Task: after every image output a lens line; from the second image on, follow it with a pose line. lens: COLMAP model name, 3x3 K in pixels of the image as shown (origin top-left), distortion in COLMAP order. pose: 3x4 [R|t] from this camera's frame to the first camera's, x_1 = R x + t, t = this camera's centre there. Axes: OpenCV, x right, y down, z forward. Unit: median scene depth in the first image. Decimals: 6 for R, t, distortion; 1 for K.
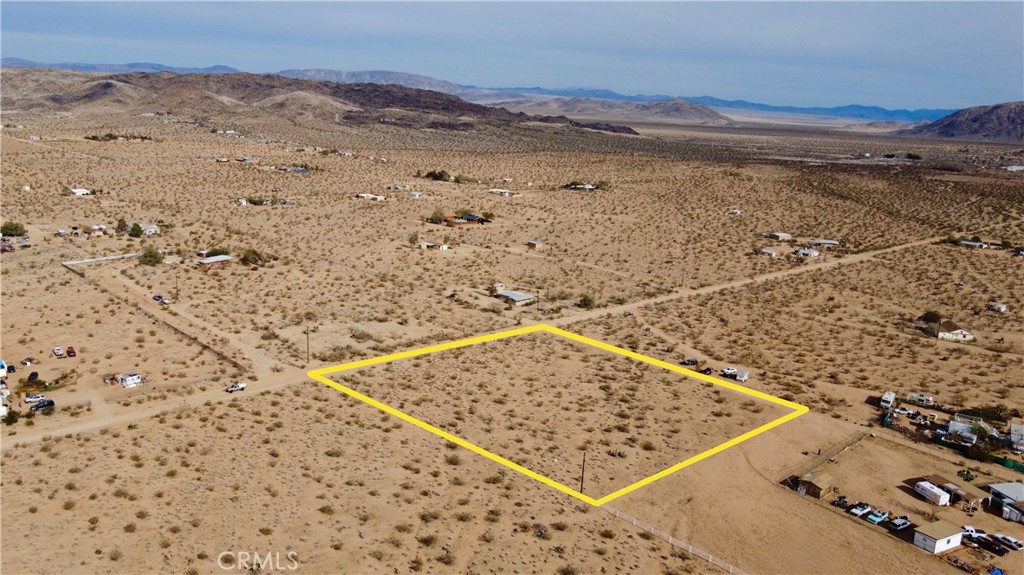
lens RADIAL K [[789.5, 0, 506.2], [0, 789.5, 288.2], [0, 0, 1]] dist [-0.005068, 0.031772]
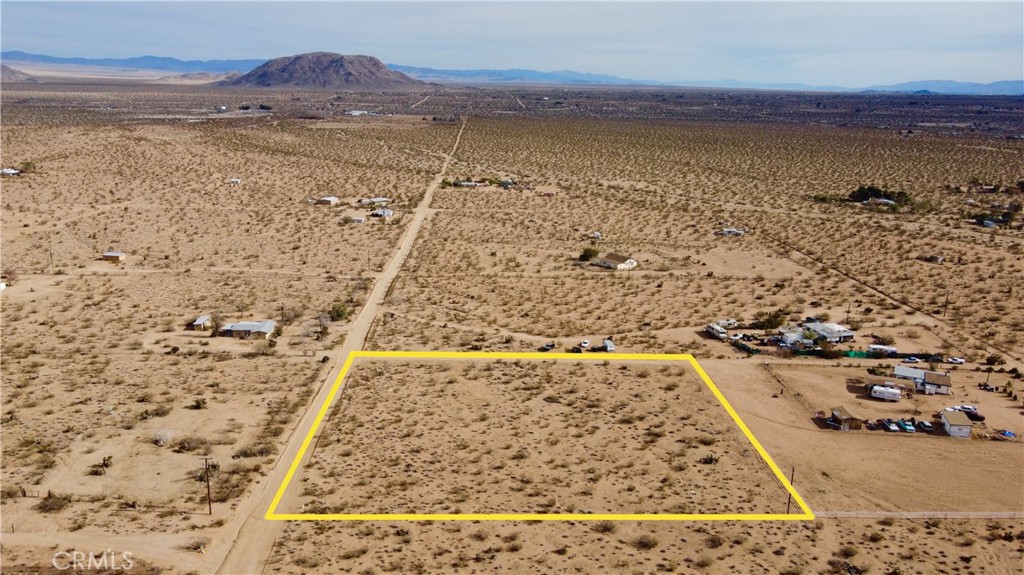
lens RADIAL K [[789.5, 0, 509.6], [0, 789.5, 287.4], [0, 0, 1]] dist [-0.005068, 0.031772]
pose [[0.678166, -0.217245, 0.702066, -0.447516], [0.176798, 0.975481, 0.131070, -0.108413], [-0.713326, 0.035236, 0.699946, 0.361887]]
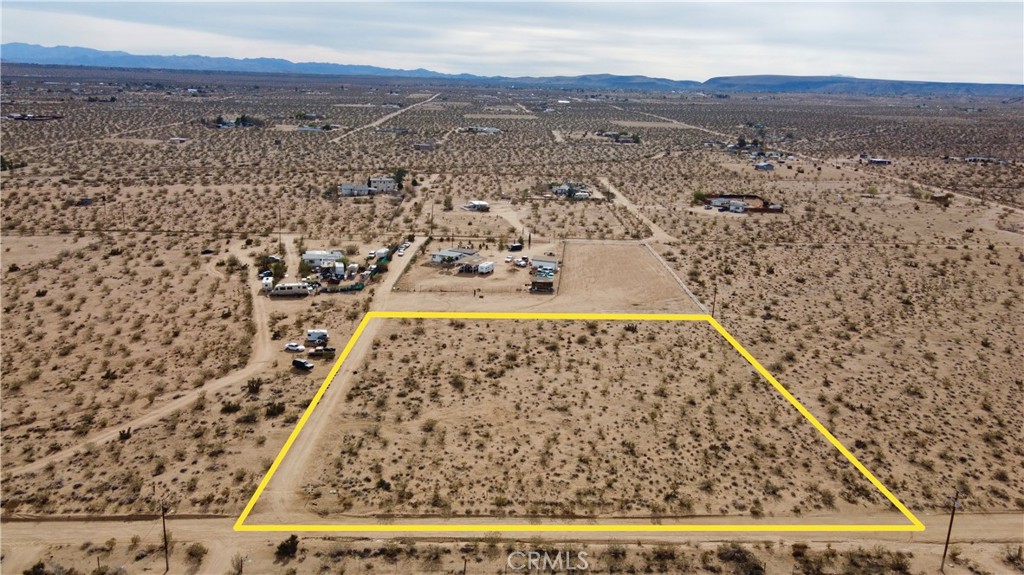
lens RADIAL K [[789.5, 0, 510.3], [0, 789.5, 285.4], [0, 0, 1]] dist [-0.005068, 0.031772]
pose [[-0.737696, -0.243040, 0.629869, -0.287700], [0.082963, 0.893252, 0.441834, -0.238442], [-0.670016, 0.378195, -0.638786, 1.267099]]
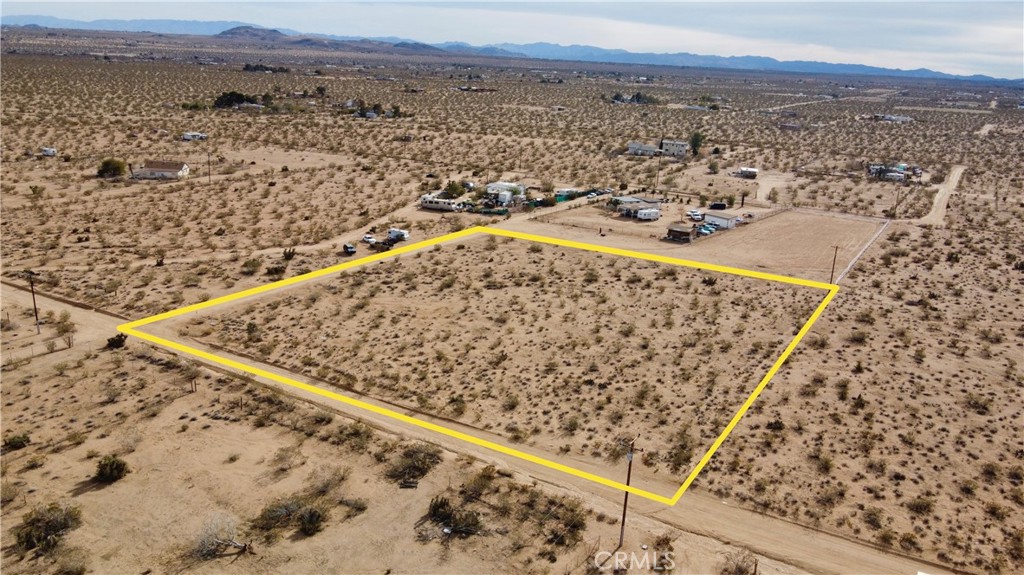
lens RADIAL K [[789.5, 0, 507.3], [0, 789.5, 289.8], [0, 0, 1]] dist [-0.005068, 0.031772]
pose [[-0.248244, -0.335387, 0.908785, -0.457046], [0.157993, 0.911571, 0.379573, -0.119812], [-0.955726, 0.237809, -0.173304, 0.987161]]
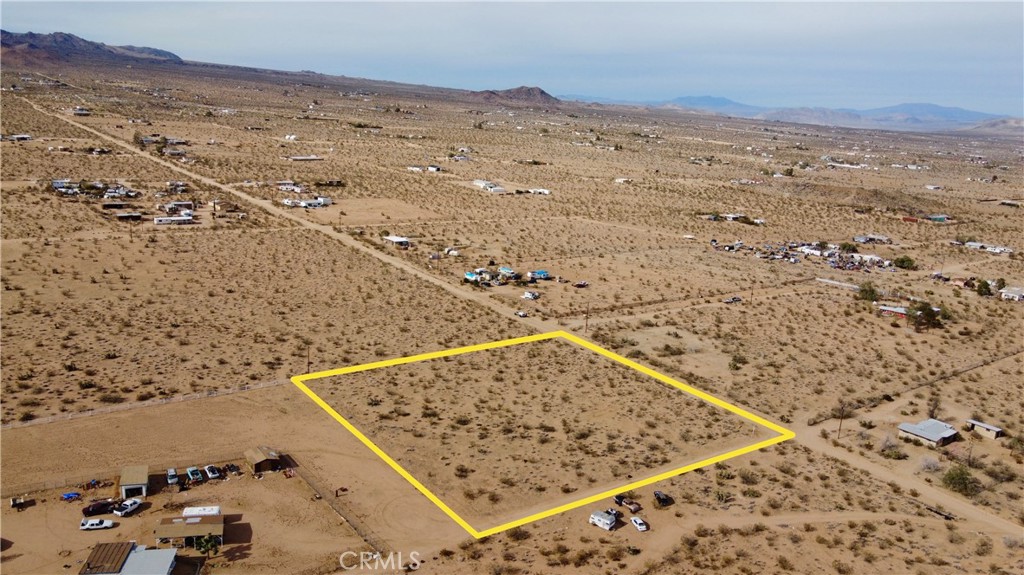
lens RADIAL K [[789.5, 0, 507.7], [0, 789.5, 285.7], [0, 0, 1]] dist [-0.005068, 0.031772]
pose [[-0.104910, 0.183653, -0.977377, 0.865006], [-0.296159, 0.932438, 0.206998, -0.174249], [0.949360, 0.311175, -0.043431, 0.840897]]
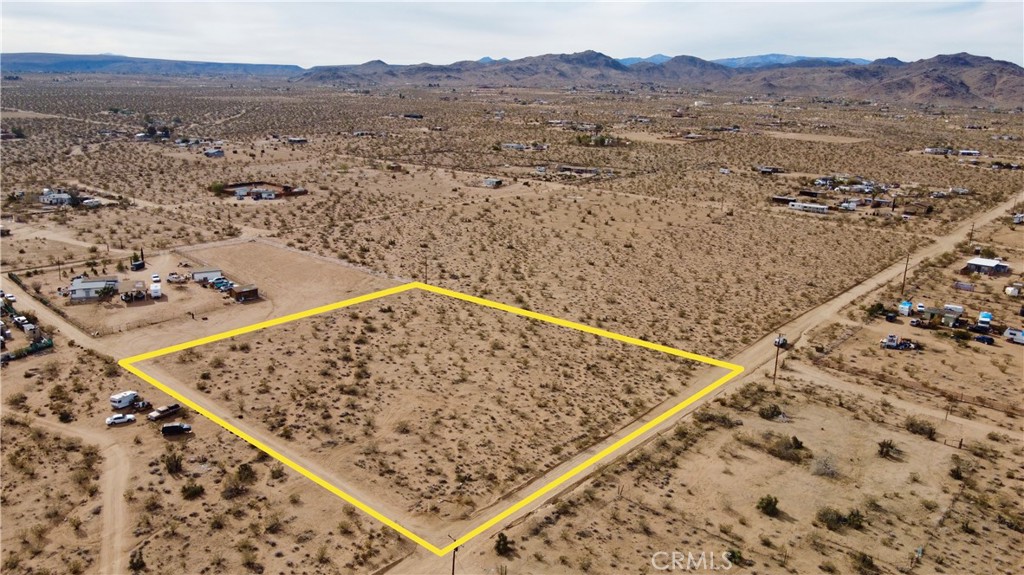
lens RADIAL K [[789.5, 0, 505.4], [0, 789.5, 290.2], [0, 0, 1]] dist [-0.005068, 0.031772]
pose [[-0.992109, -0.048038, -0.115811, 0.072944], [-0.096701, 0.881111, 0.462917, -0.267102], [0.079805, 0.470463, -0.878803, 1.444575]]
